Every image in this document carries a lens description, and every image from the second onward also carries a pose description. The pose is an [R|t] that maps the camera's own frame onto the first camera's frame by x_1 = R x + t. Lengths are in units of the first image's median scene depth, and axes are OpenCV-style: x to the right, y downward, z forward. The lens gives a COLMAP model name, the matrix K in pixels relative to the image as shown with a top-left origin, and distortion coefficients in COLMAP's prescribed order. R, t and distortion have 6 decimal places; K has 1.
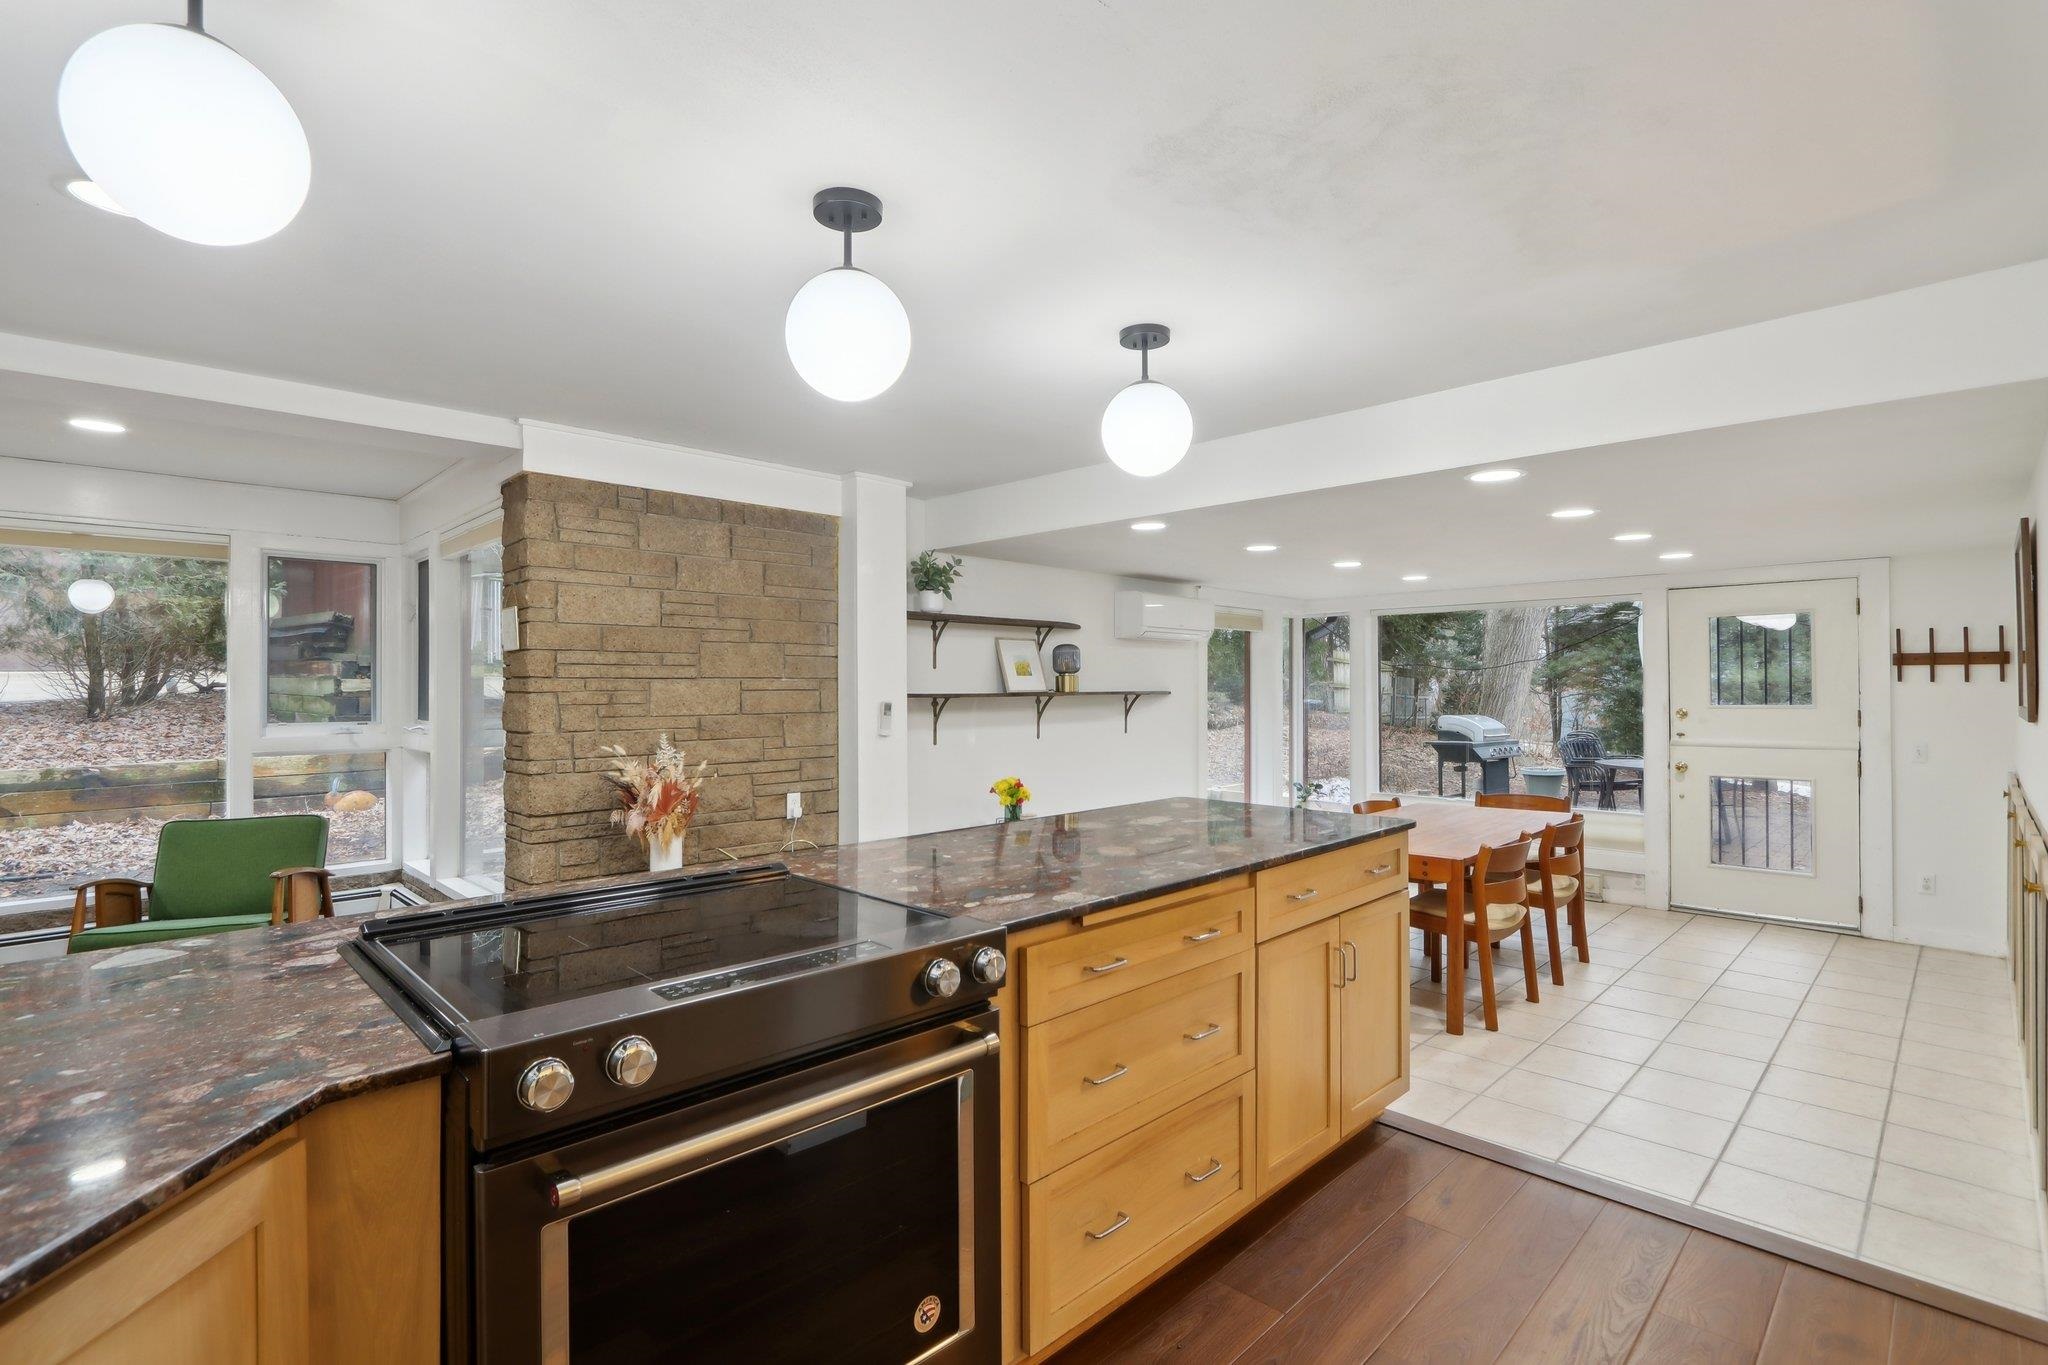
lens RADIAL K [[963.4, 0, 1018.0], [0, 963.4, 683.2], [0, 0, 1]] dist [-0.016635, 0.001003]
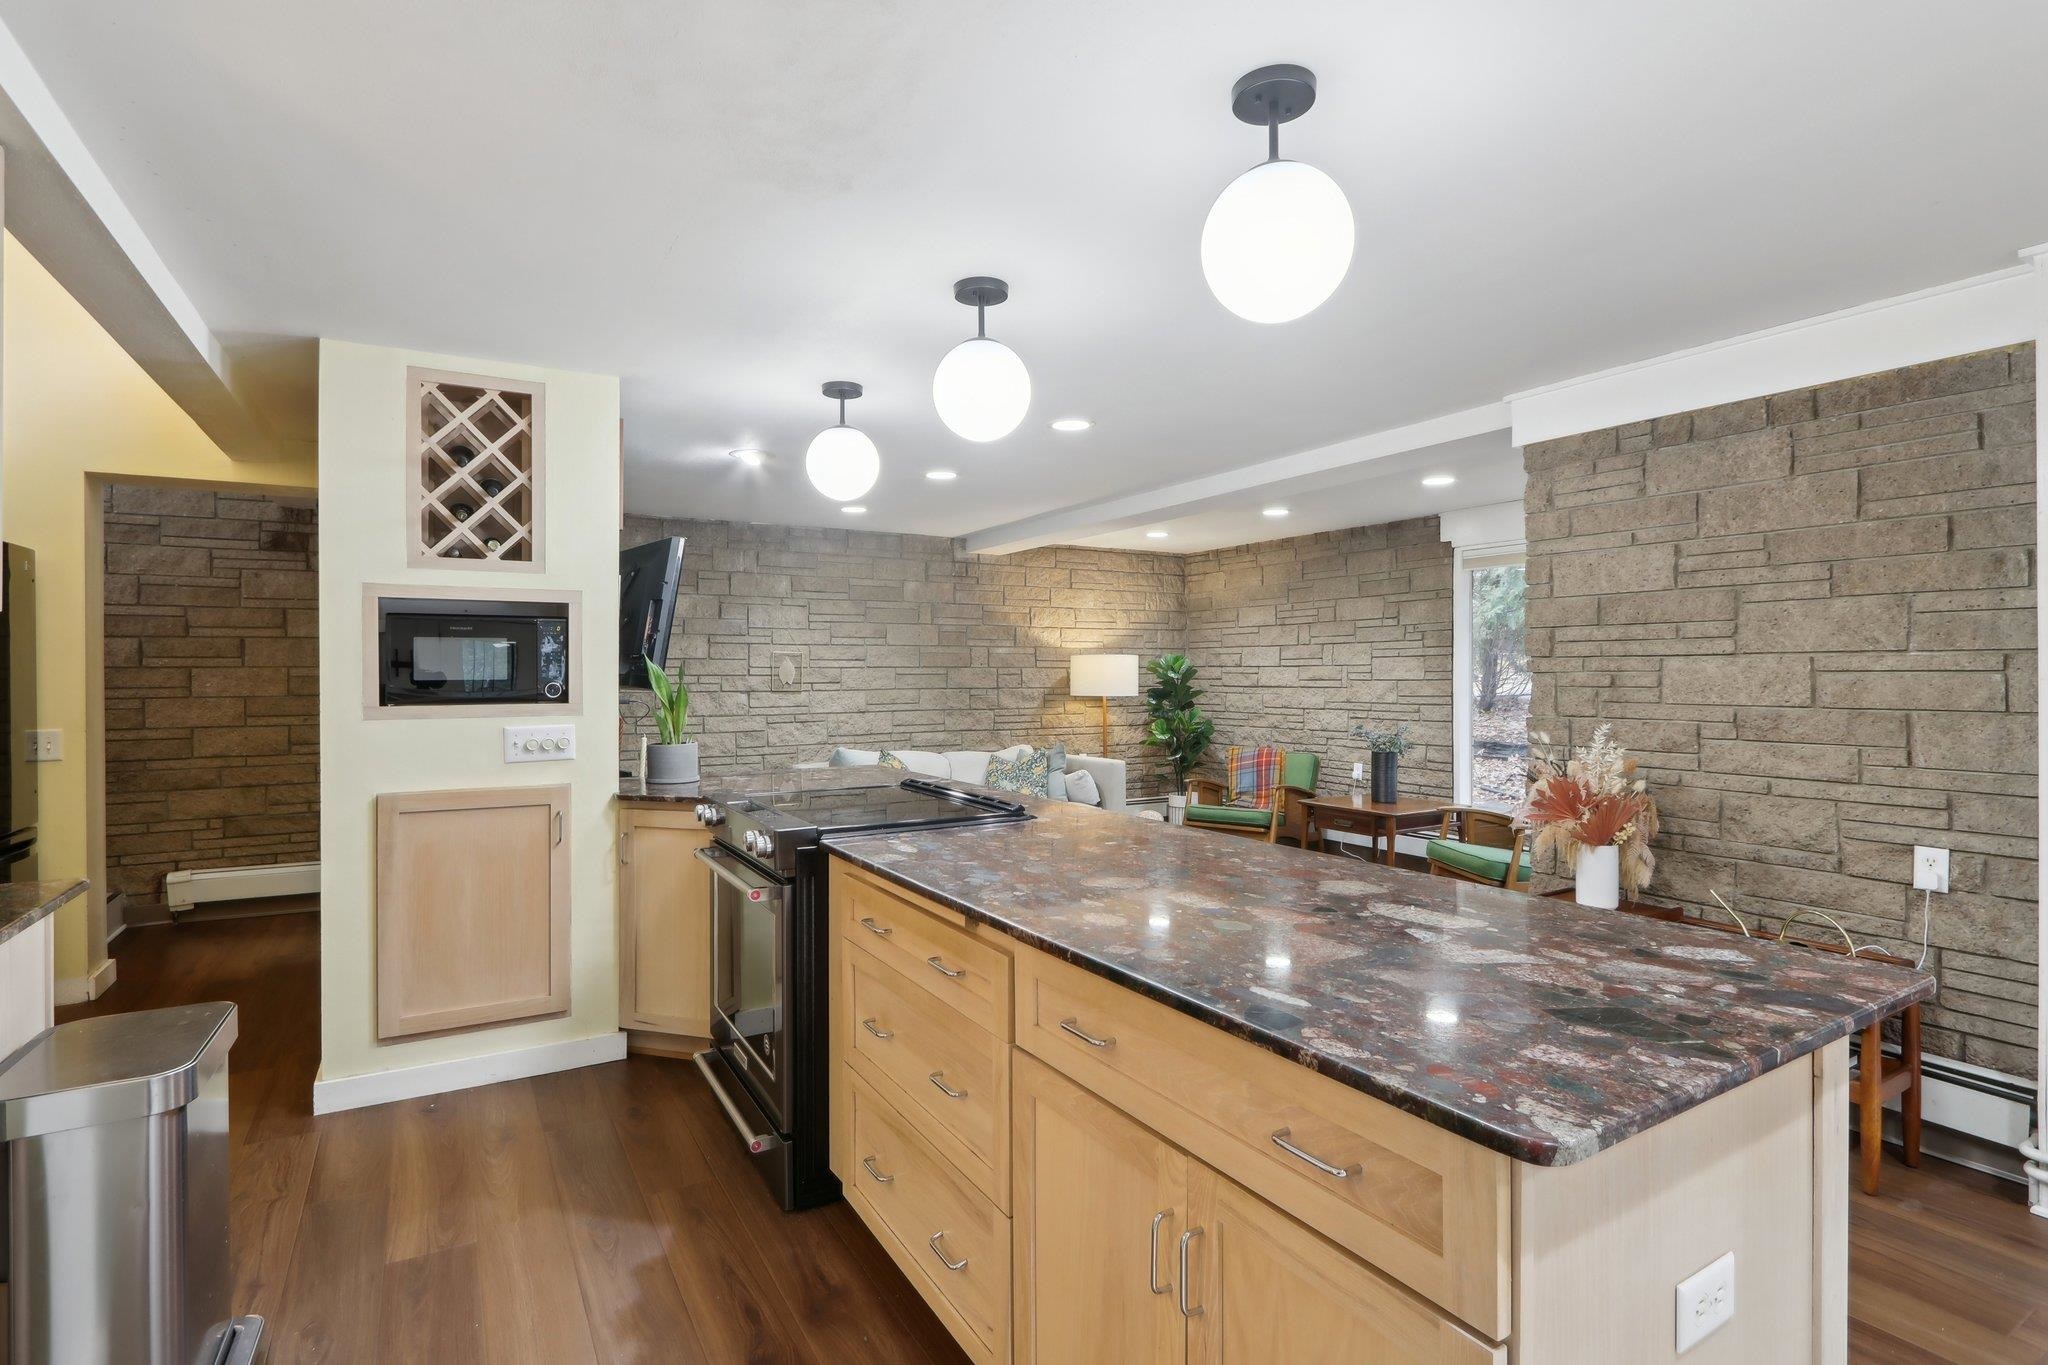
lens RADIAL K [[986.4, 0, 1009.3], [0, 986.4, 671.8], [0, 0, 1]] dist [-0.008487, -0.000377]
pose [[-0.250193, 0.003213, -0.968191, 0.445241], [0.006056, 0.999980, 0.001754, 0.002877], [0.968177, -0.005425, -0.250207, 0.563105]]
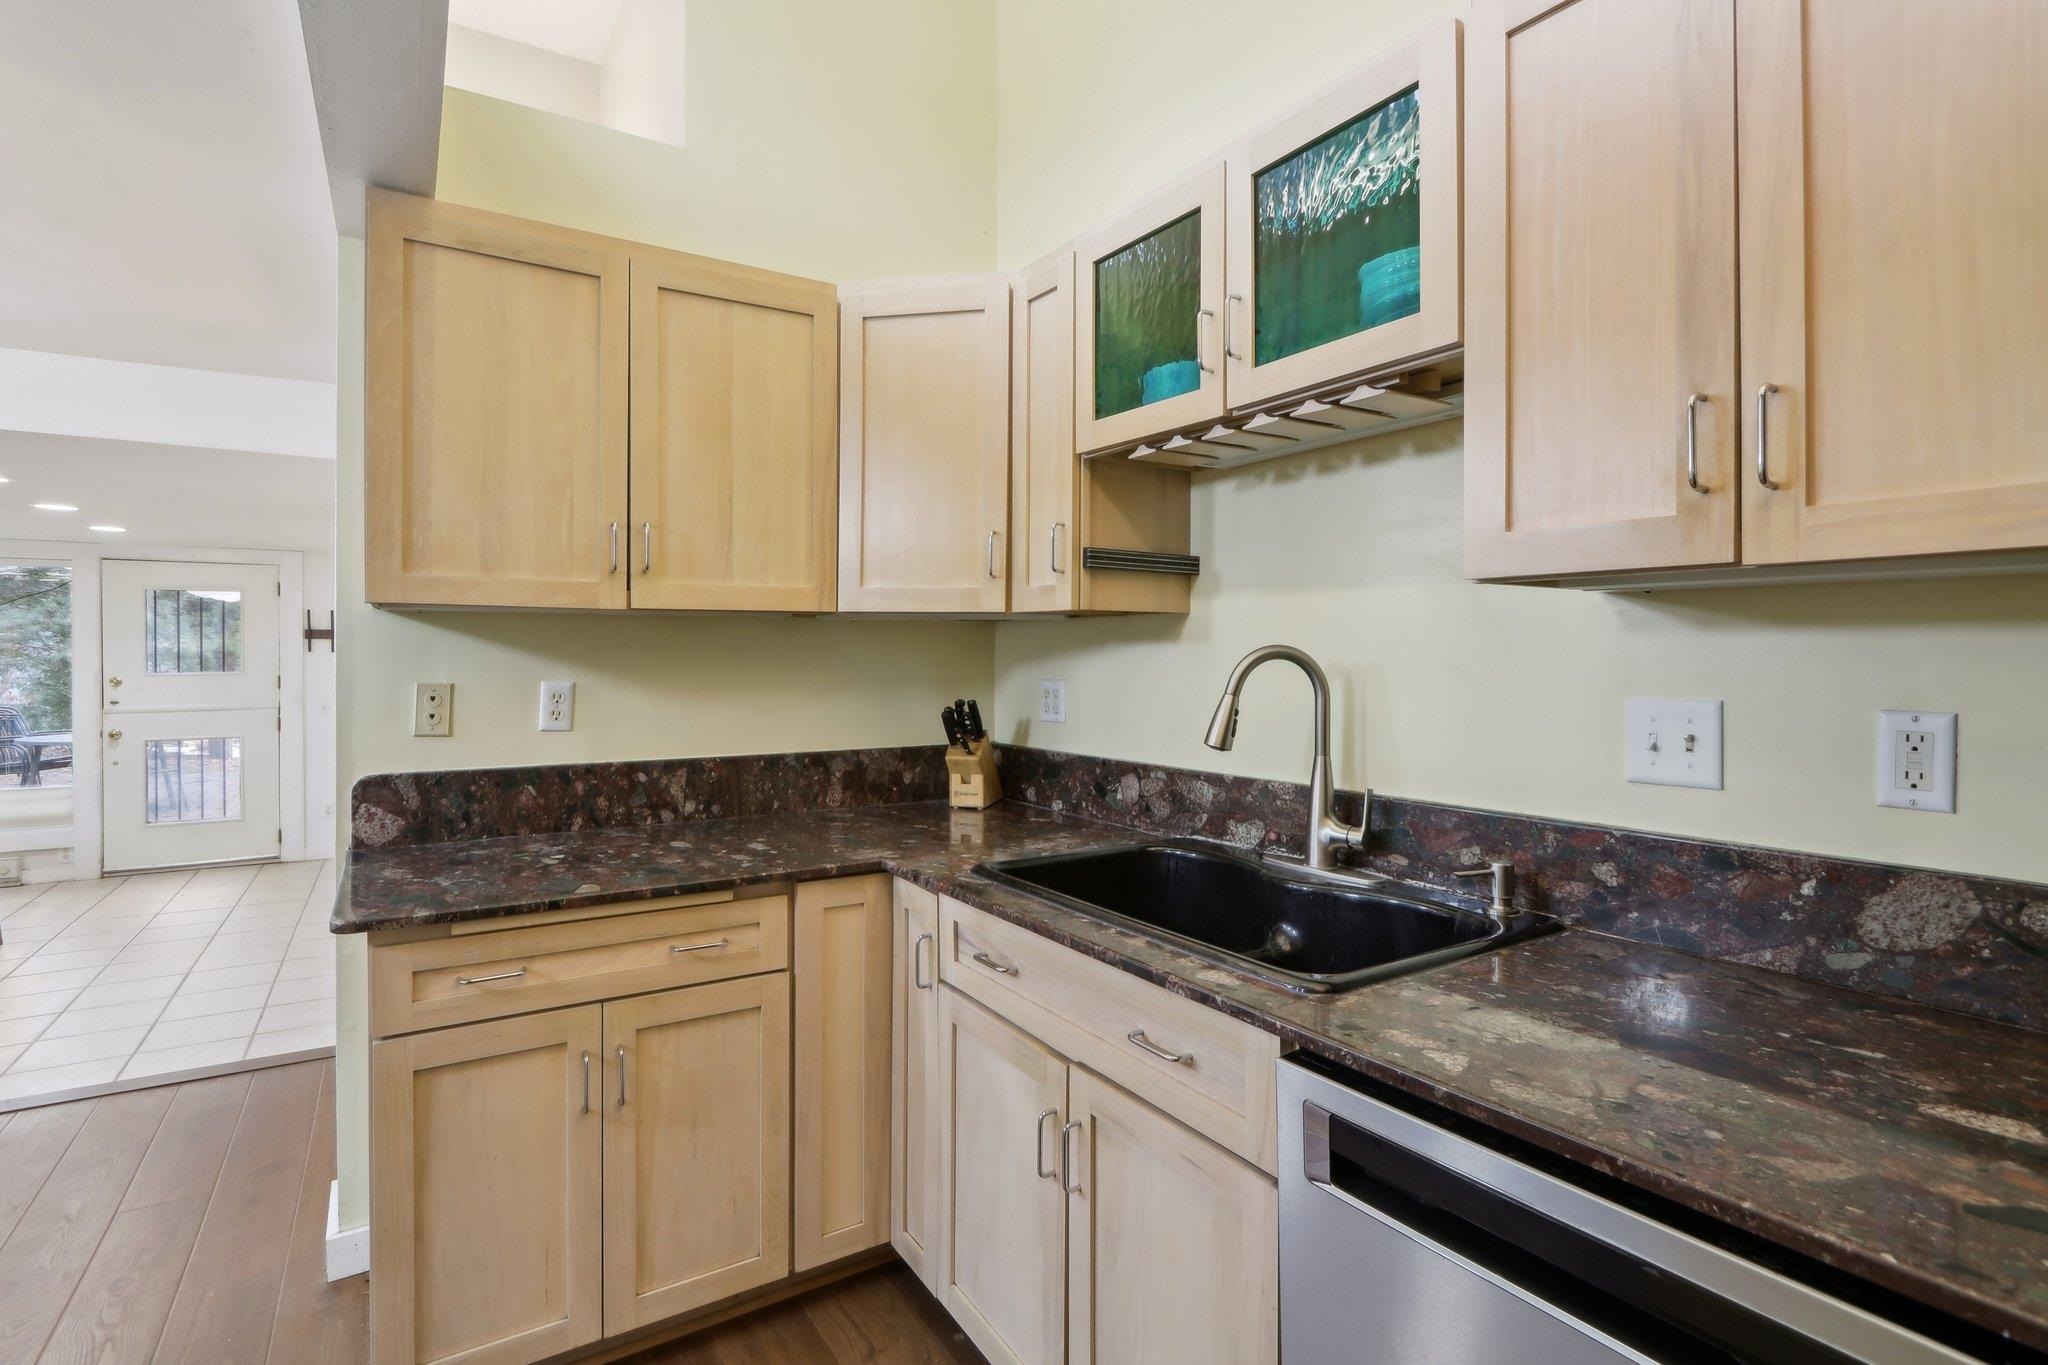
lens RADIAL K [[966.1, 0, 993.3], [0, 966.1, 658.2], [0, 0, 1]] dist [-0.012444, 0.000238]
pose [[0.230250, 0.000462, 0.973131, -0.104202], [-0.005659, 0.999984, 0.000864, 0.000484], [-0.973115, -0.005706, 0.230249, -0.185315]]
